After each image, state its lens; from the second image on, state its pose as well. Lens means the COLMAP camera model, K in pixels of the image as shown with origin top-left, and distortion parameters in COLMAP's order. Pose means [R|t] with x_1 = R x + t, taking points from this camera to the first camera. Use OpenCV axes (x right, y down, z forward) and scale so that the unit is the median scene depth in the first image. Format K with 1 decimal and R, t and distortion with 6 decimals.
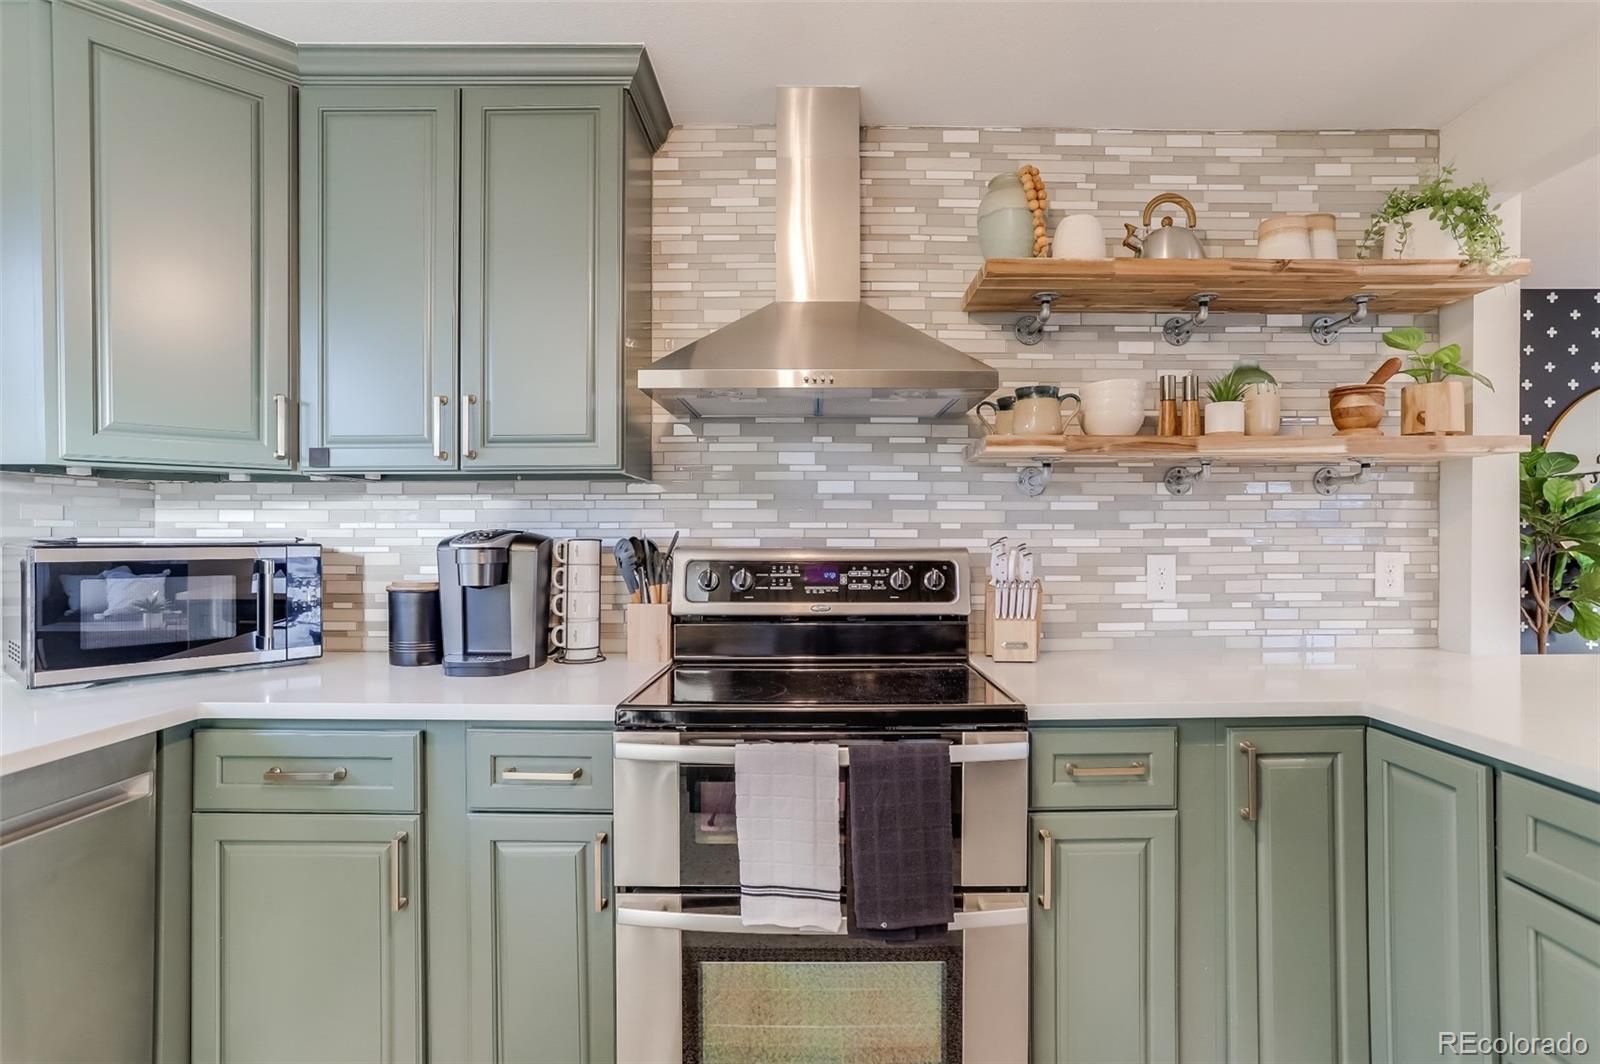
lens RADIAL K [[780.8, 0, 815.3], [0, 780.8, 538.3], [0, 0, 1]] dist [-0.048615, 0.028269]
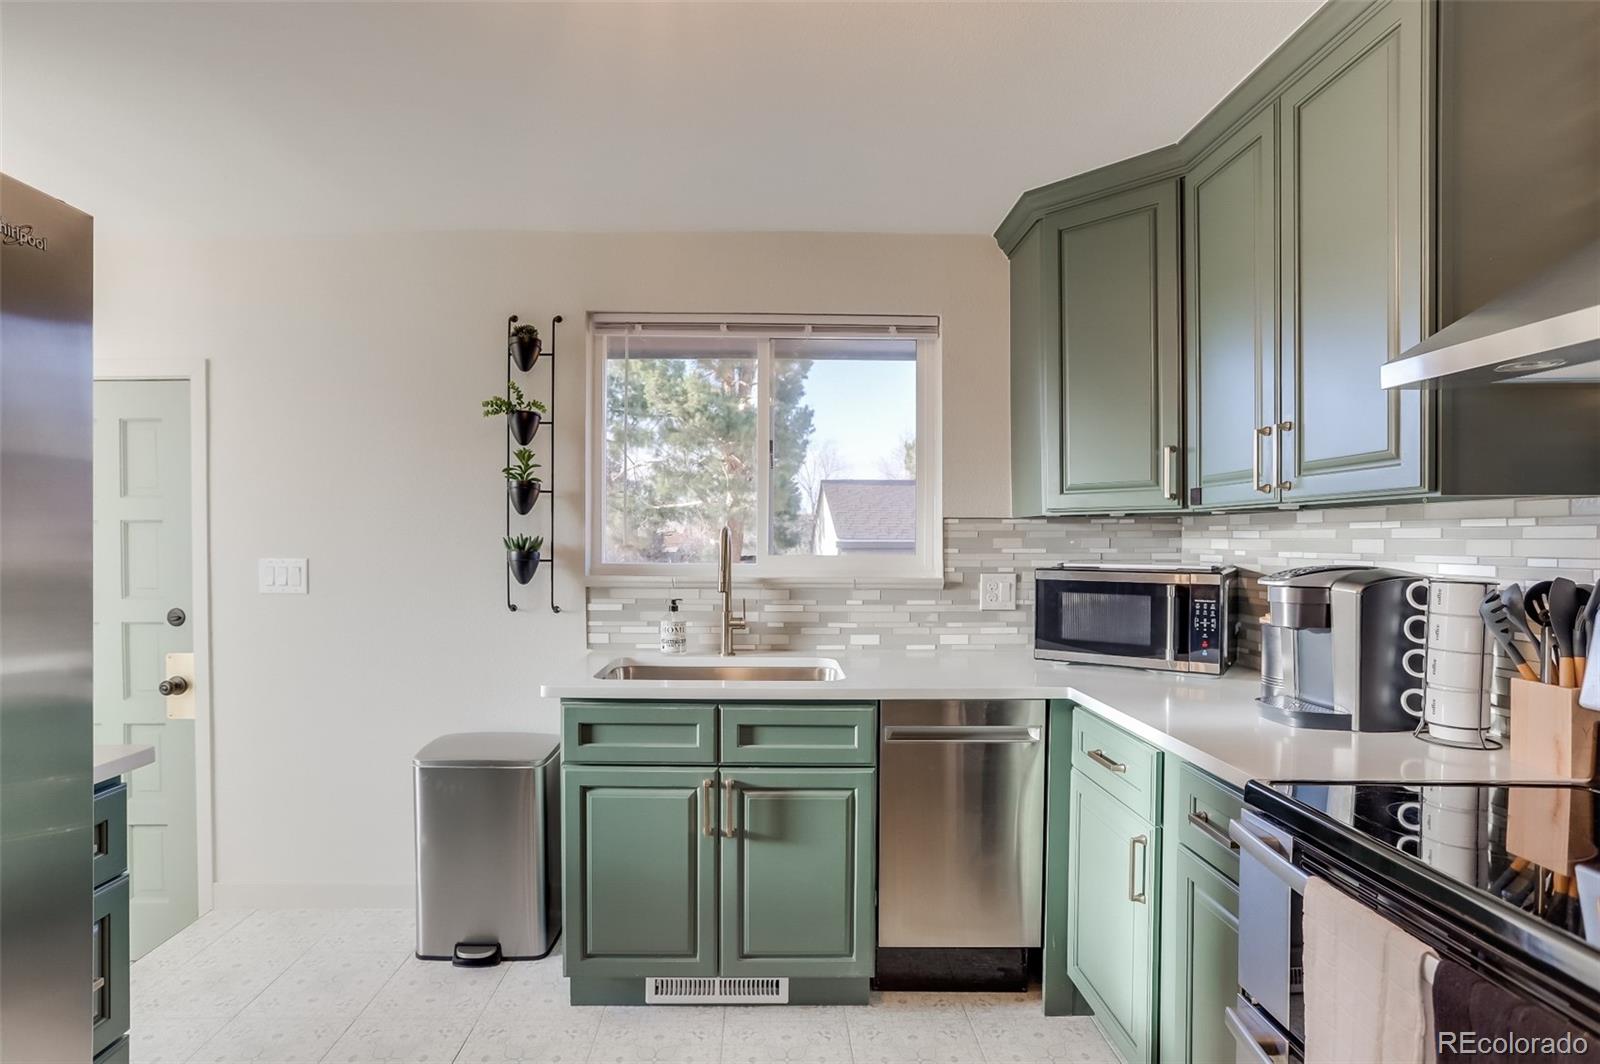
lens RADIAL K [[780.8, 0, 780.8], [0, 780.8, 547.1], [0, 0, 1]] dist [-0.048615, 0.028269]
pose [[0.018535, 0.011351, -0.999764, 0.400974], [-0.003891, 0.999929, 0.011281, -0.035135], [0.999821, 0.003681, 0.018578, 0.313947]]
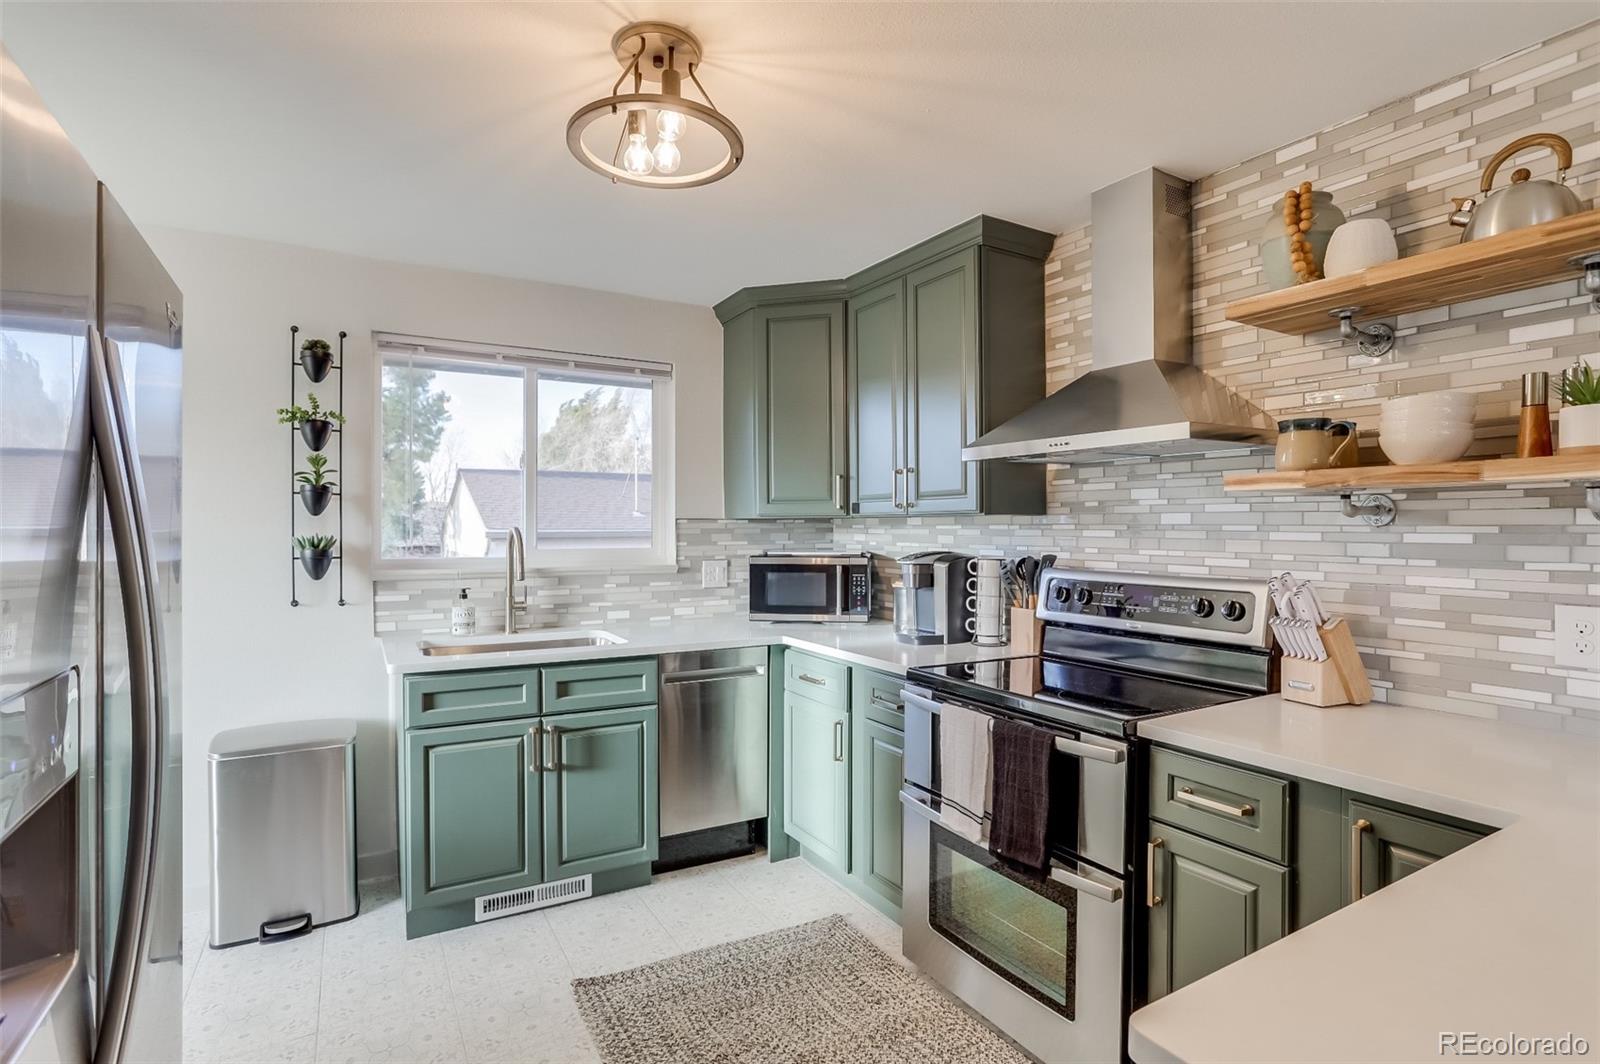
lens RADIAL K [[780.8, 0, 793.2], [0, 780.8, 529.2], [0, 0, 1]] dist [-0.048615, 0.028269]
pose [[0.500759, 0.004002, -0.865578, 0.702942], [-0.001536, 0.999992, 0.003735, -0.053929], [0.865586, -0.000540, 0.500761, -0.016306]]
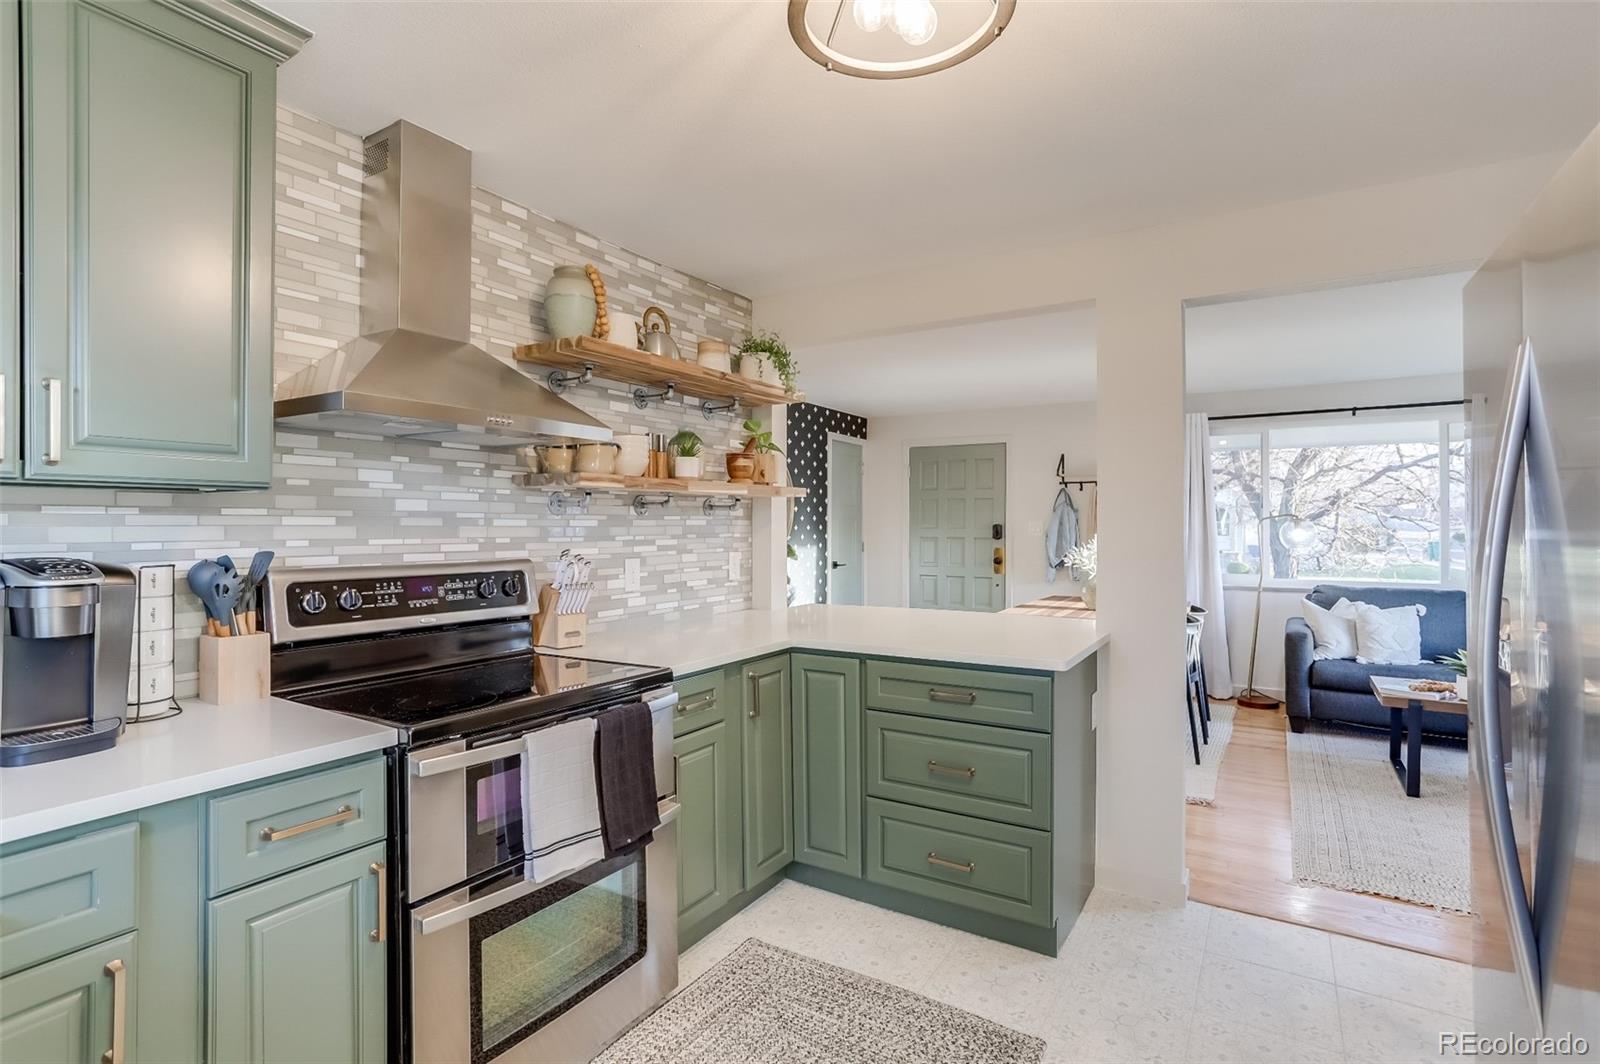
lens RADIAL K [[780.8, 0, 801.6], [0, 780.8, 515.6], [0, 0, 1]] dist [-0.048615, 0.028269]
pose [[0.527873, 0.010496, 0.849258, -0.579938], [0.002314, 0.999902, -0.013796, -0.035616], [-0.849320, 0.009248, 0.527798, 0.005847]]
